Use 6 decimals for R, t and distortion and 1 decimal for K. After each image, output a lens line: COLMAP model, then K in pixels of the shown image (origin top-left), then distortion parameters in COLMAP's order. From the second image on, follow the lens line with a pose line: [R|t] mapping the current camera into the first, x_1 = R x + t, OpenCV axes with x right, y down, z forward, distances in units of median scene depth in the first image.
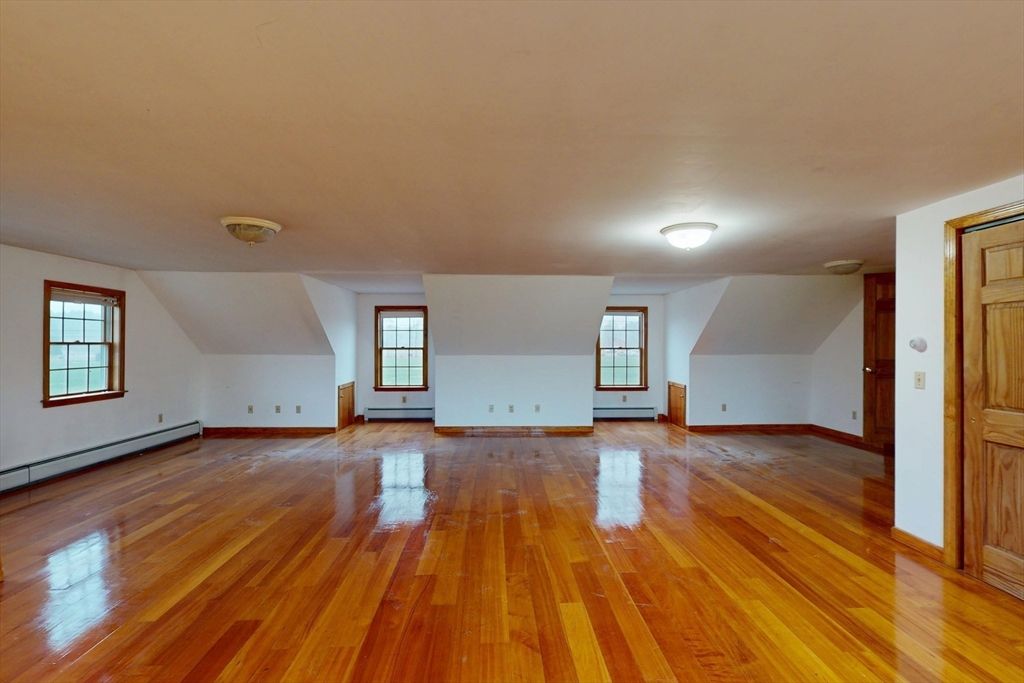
lens RADIAL K [[444.9, 0, 512.6], [0, 444.9, 337.6], [0, 0, 1]] dist [0.004975, -0.001583]
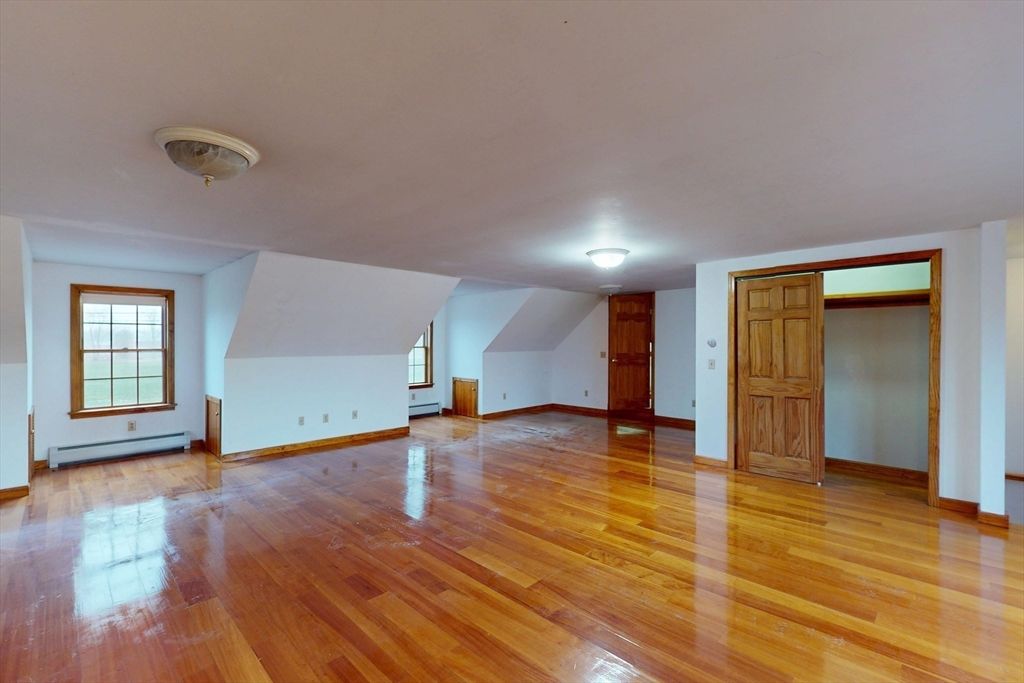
lens RADIAL K [[444.9, 0, 512.1], [0, 444.9, 338.4], [0, 0, 1]] dist [0.004975, -0.001583]
pose [[0.725175, 0.004023, 0.688553, -0.696865], [-0.007382, 0.999971, 0.001932, 0.001085], [-0.688525, -0.006484, 0.725184, 0.264706]]
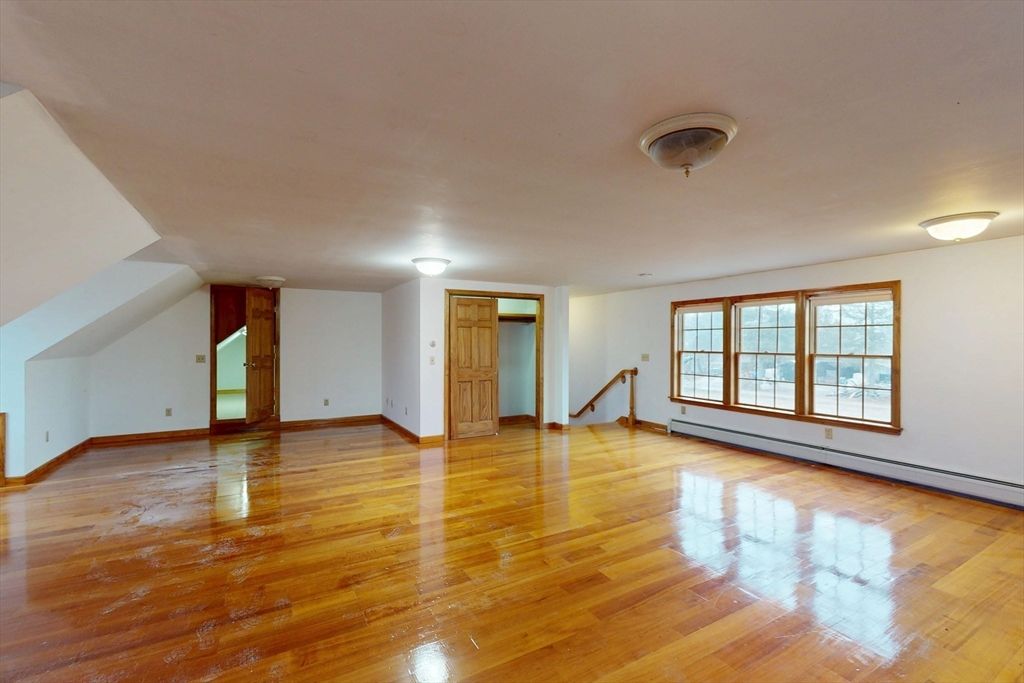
lens RADIAL K [[444.9, 0, 509.9], [0, 444.9, 343.9], [0, 0, 1]] dist [0.004975, -0.001583]
pose [[-0.460264, -0.004123, 0.887772, -0.974945], [-0.013033, 0.999913, -0.002113, 0.015232], [-0.887686, -0.012543, -0.460278, 1.443730]]
